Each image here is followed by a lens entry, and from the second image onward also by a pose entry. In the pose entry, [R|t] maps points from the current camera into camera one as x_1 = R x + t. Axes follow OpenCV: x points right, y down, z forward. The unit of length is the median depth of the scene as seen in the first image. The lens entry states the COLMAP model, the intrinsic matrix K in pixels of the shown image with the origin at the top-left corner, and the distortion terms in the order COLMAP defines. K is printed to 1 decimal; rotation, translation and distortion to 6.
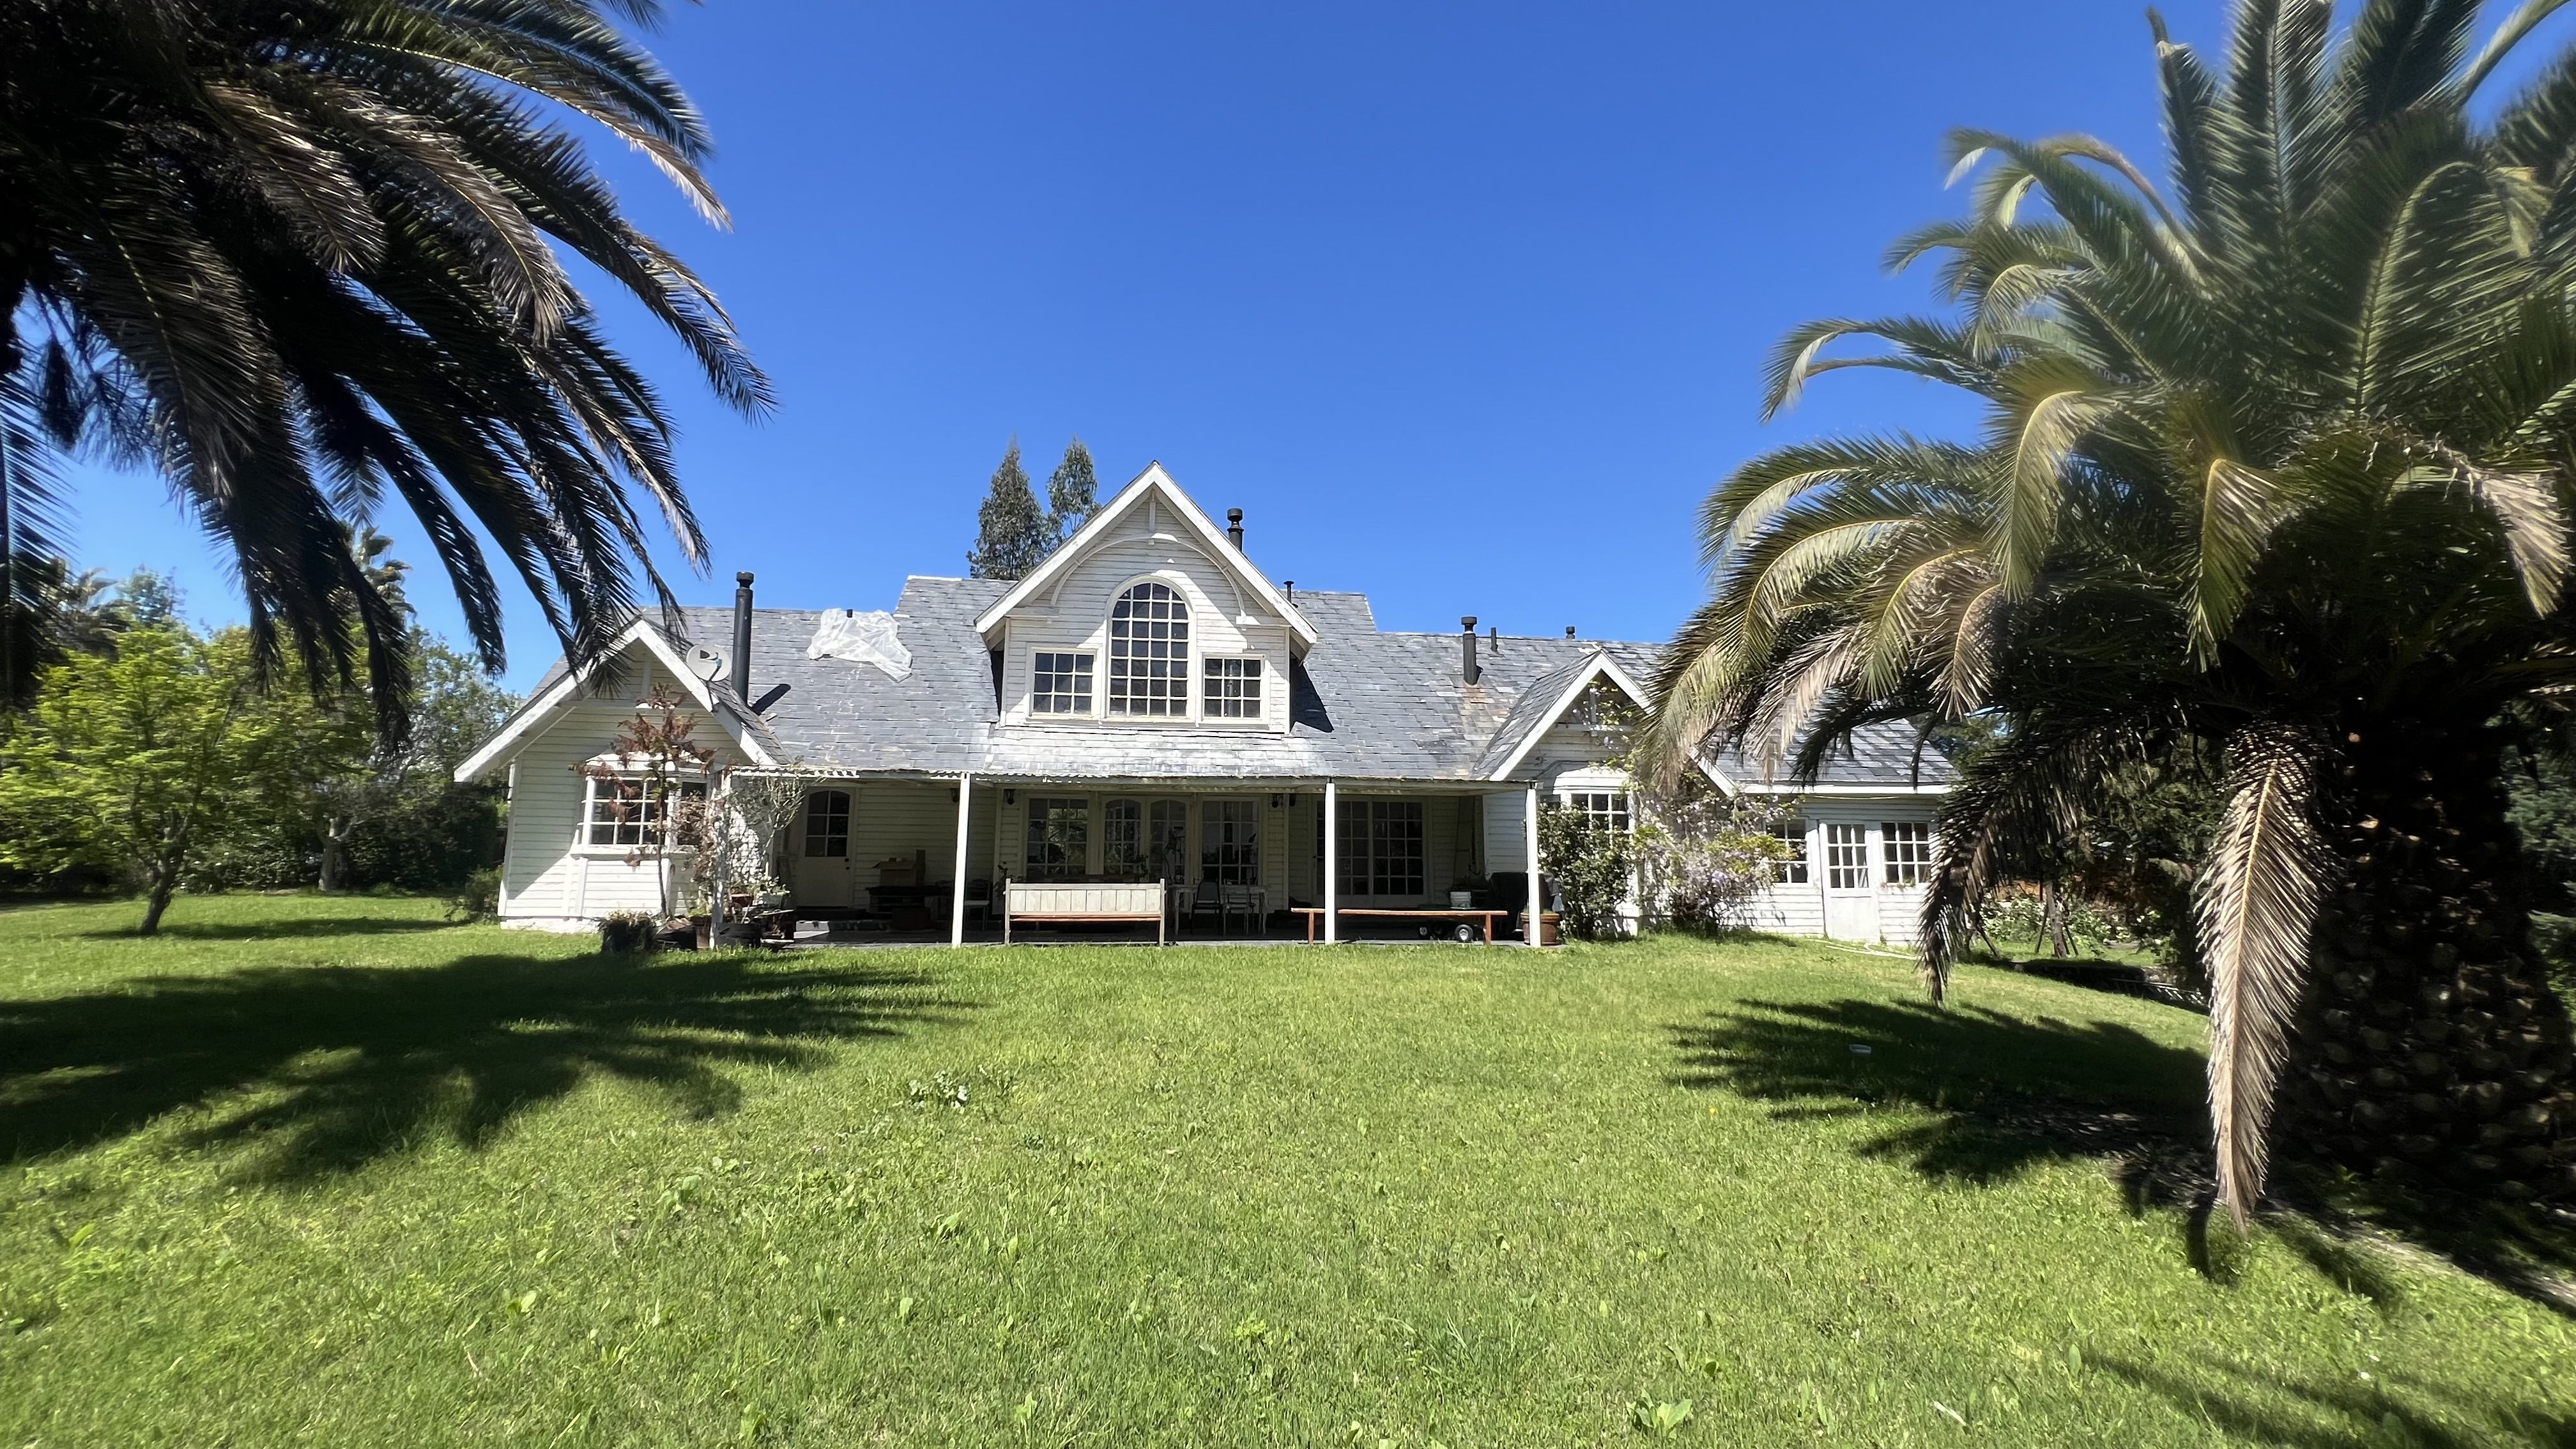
lens RADIAL K [[1038.3, 0, 1282.1], [0, 1038.3, 721.4], [0, 0, 1]] dist [-0.000742, -0.000337]
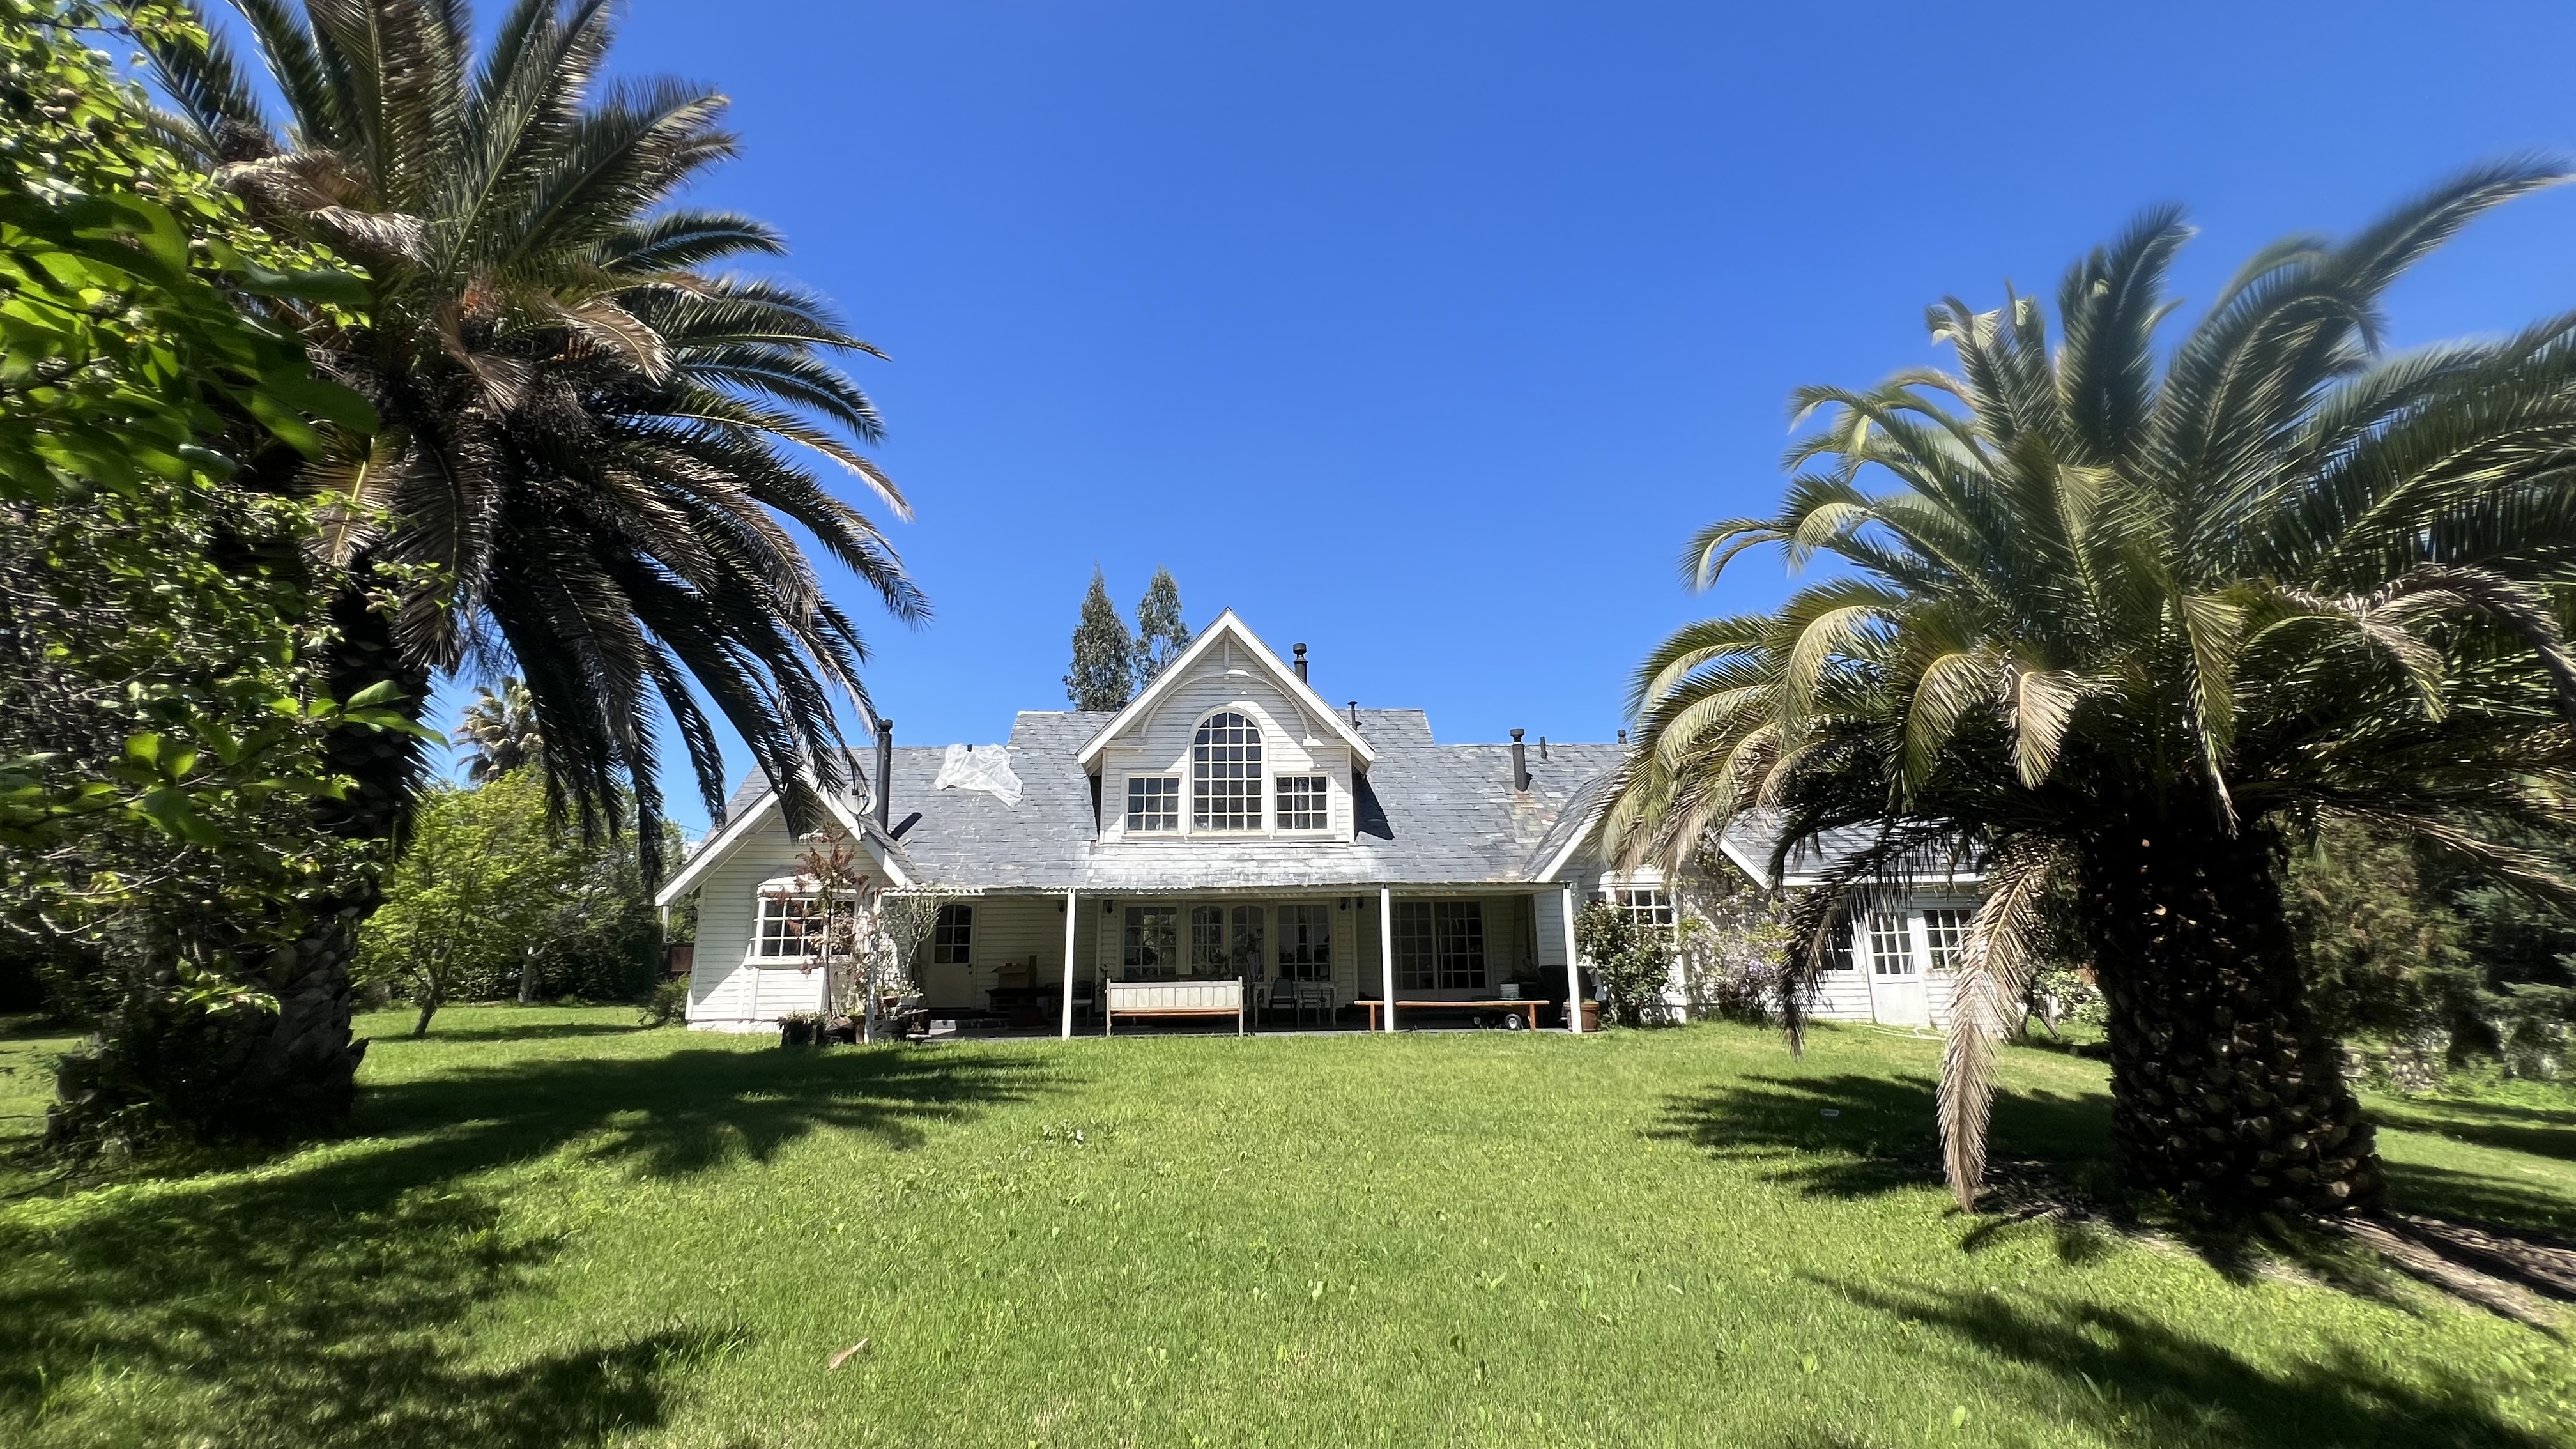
lens RADIAL K [[1038.3, 0, 1282.1], [0, 1038.3, 721.4], [0, 0, 1]] dist [-0.000742, -0.000337]
pose [[0.995480, -0.039848, -0.086213, 0.036253], [0.031716, 0.995093, -0.093722, -0.018016], [0.089524, 0.090564, 0.991859, -0.142272]]
